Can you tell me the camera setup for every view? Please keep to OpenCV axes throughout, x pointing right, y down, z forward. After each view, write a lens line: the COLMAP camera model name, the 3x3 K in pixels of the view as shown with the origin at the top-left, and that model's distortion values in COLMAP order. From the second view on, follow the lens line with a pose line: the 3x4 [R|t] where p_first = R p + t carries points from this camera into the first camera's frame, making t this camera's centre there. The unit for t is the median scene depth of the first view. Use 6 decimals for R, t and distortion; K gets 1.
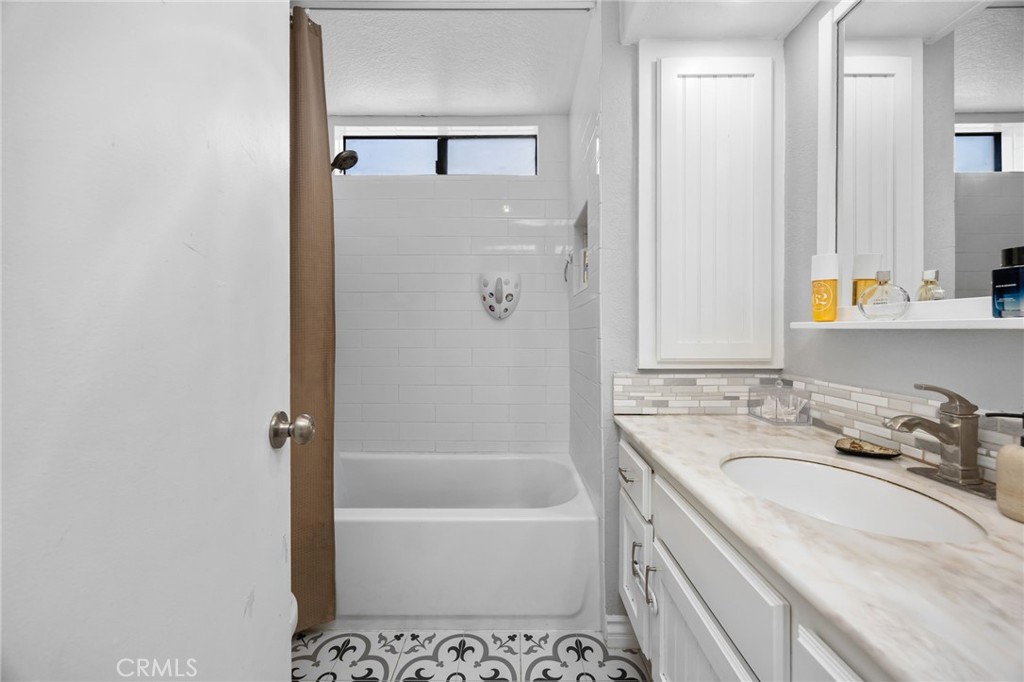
lens RADIAL K [[388.1, 0, 513.2], [0, 388.1, 332.8], [0, 0, 1]] dist [-0.001071, 0.000189]
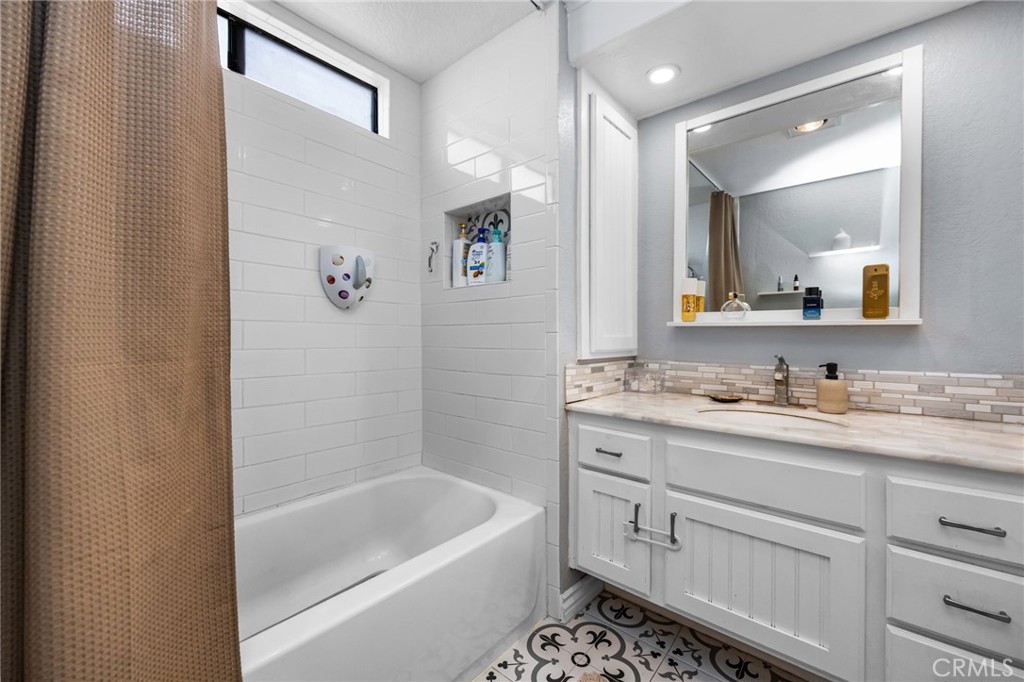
lens RADIAL K [[398.7, 0, 519.5], [0, 398.7, 336.4], [0, 0, 1]] dist [-0.001905, 0.000127]
pose [[0.646312, 0.006362, 0.763046, -0.666983], [-0.003754, 0.999980, -0.005158, 0.031648], [-0.763064, 0.000470, 0.646323, 0.389965]]
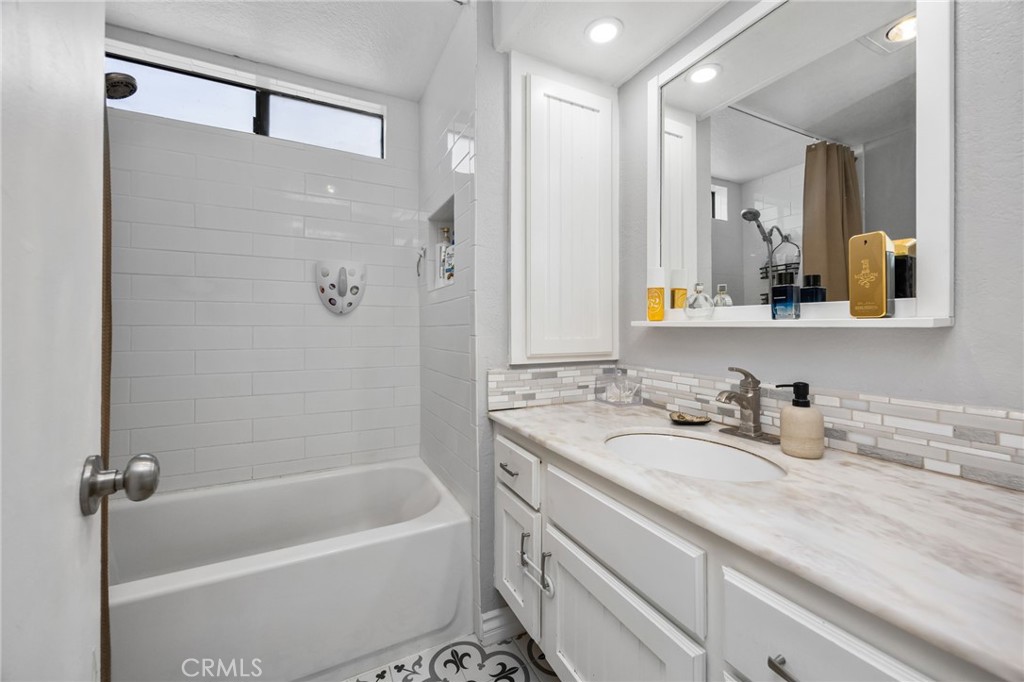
lens RADIAL K [[392.6, 0, 510.4], [0, 392.6, 324.9], [0, 0, 1]] dist [-0.000877, -0.000019]
pose [[0.892138, 0.004462, 0.451740, -0.151991], [0.001222, 0.999924, -0.012291, -0.000638], [-0.451761, 0.011518, 0.892065, 0.063084]]
